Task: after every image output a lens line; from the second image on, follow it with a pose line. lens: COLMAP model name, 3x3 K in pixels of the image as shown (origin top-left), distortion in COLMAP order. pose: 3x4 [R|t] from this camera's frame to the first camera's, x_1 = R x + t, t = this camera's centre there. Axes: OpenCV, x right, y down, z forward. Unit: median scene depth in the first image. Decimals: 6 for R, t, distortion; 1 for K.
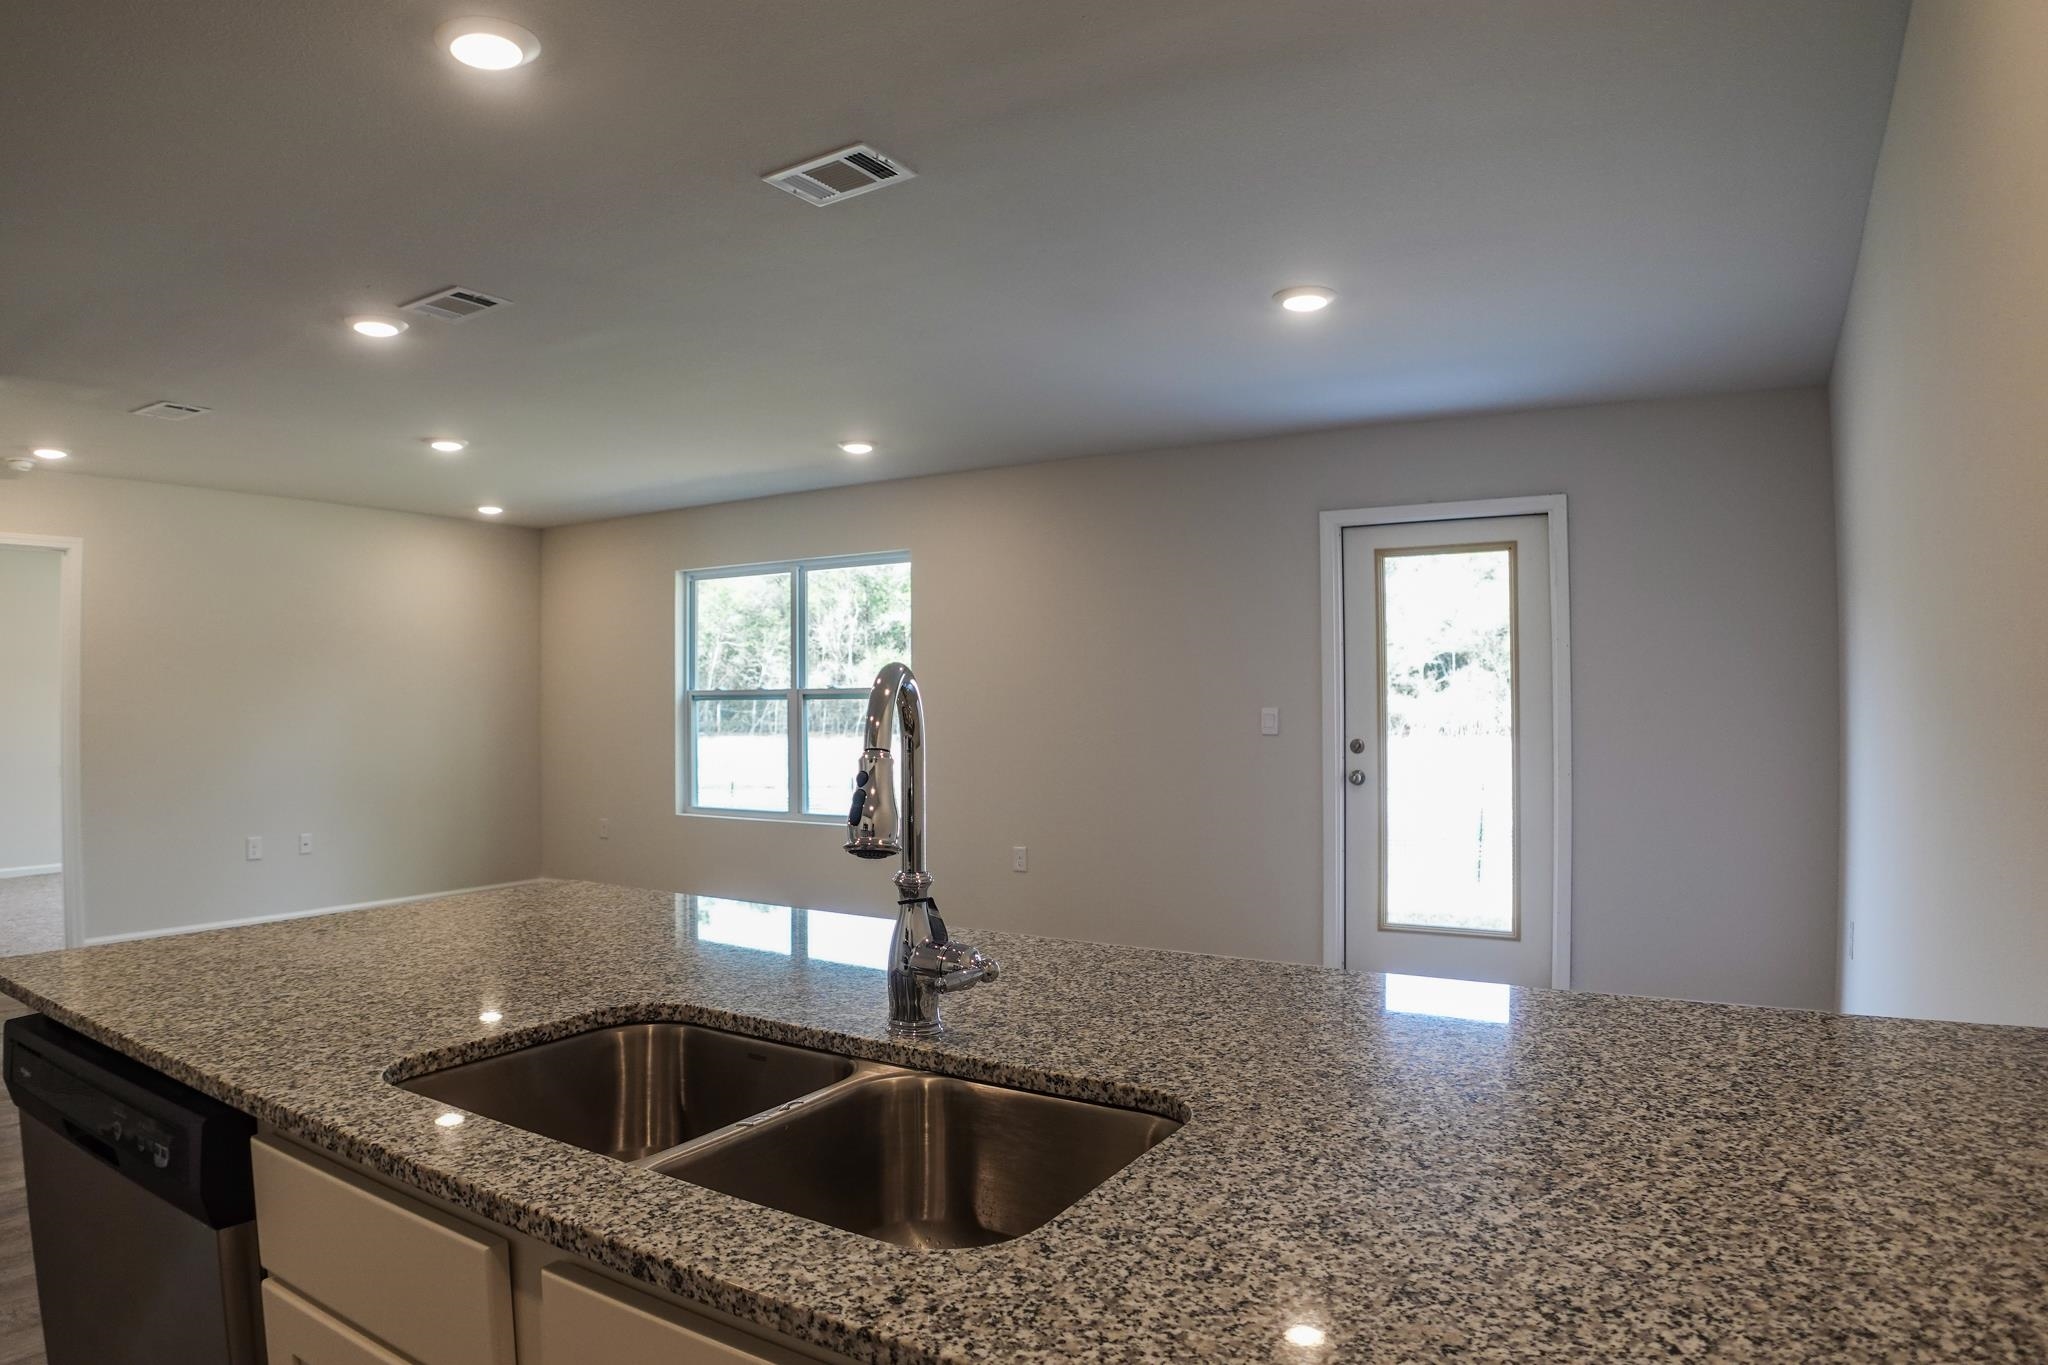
lens RADIAL K [[1244.6, 0, 1031.2], [0, 1244.6, 667.8], [0, 0, 1]] dist [-0.138666, 0.021251]
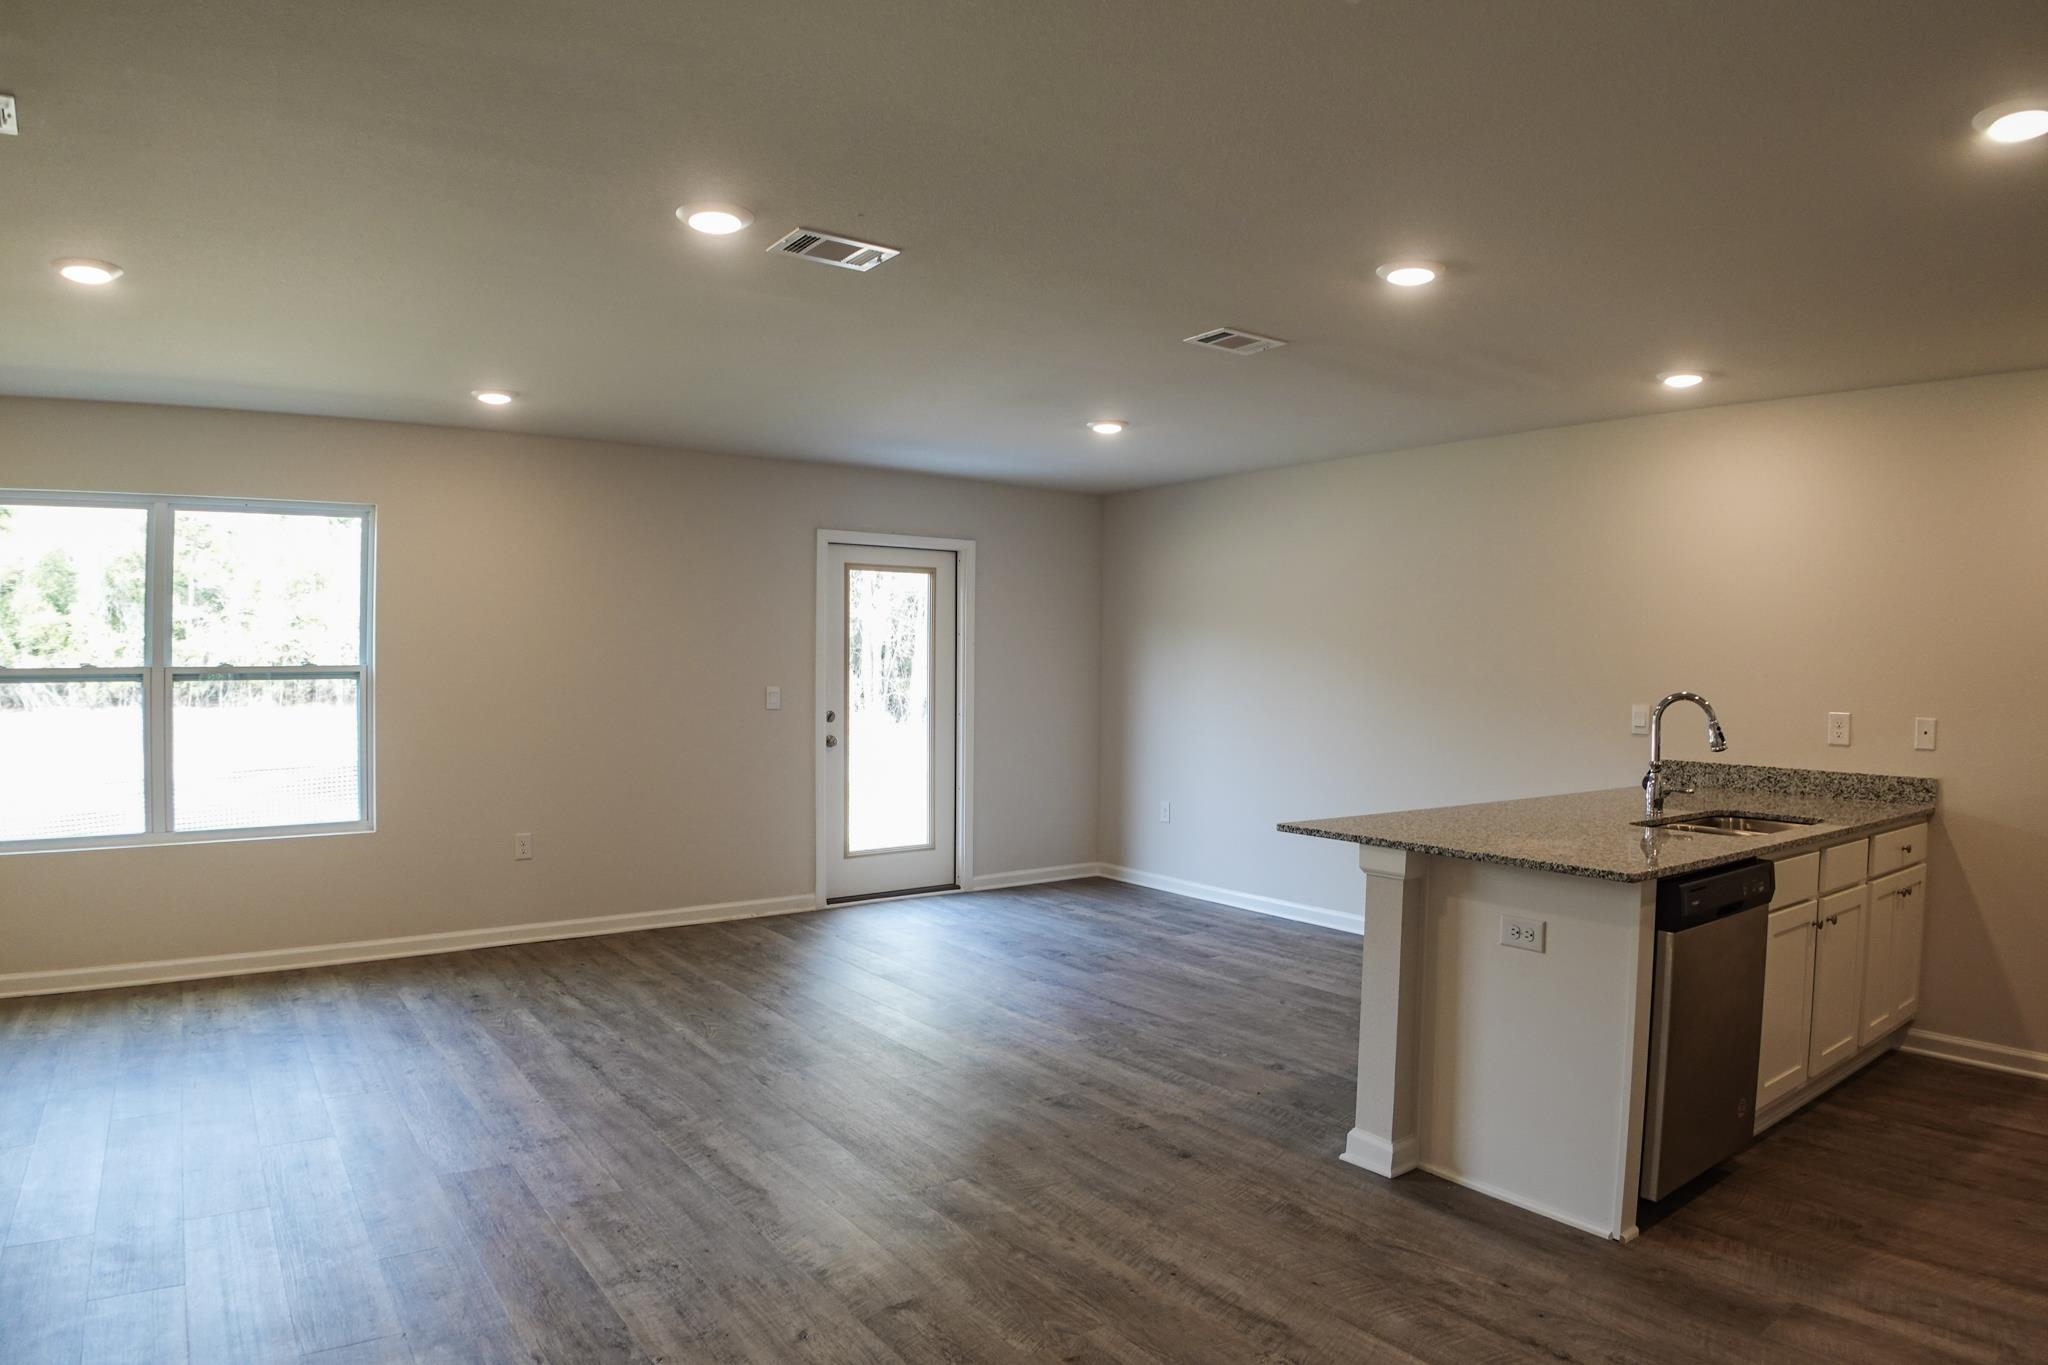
lens RADIAL K [[1225.9, 0, 1033.2], [0, 1225.9, 721.4], [0, 0, 1]] dist [-0.136508, 0.014879]
pose [[0.381755, -0.036003, 0.923562, -0.625542], [-0.033772, 0.998030, 0.052865, -0.003887], [-0.923646, -0.051373, 0.379787, 0.249020]]
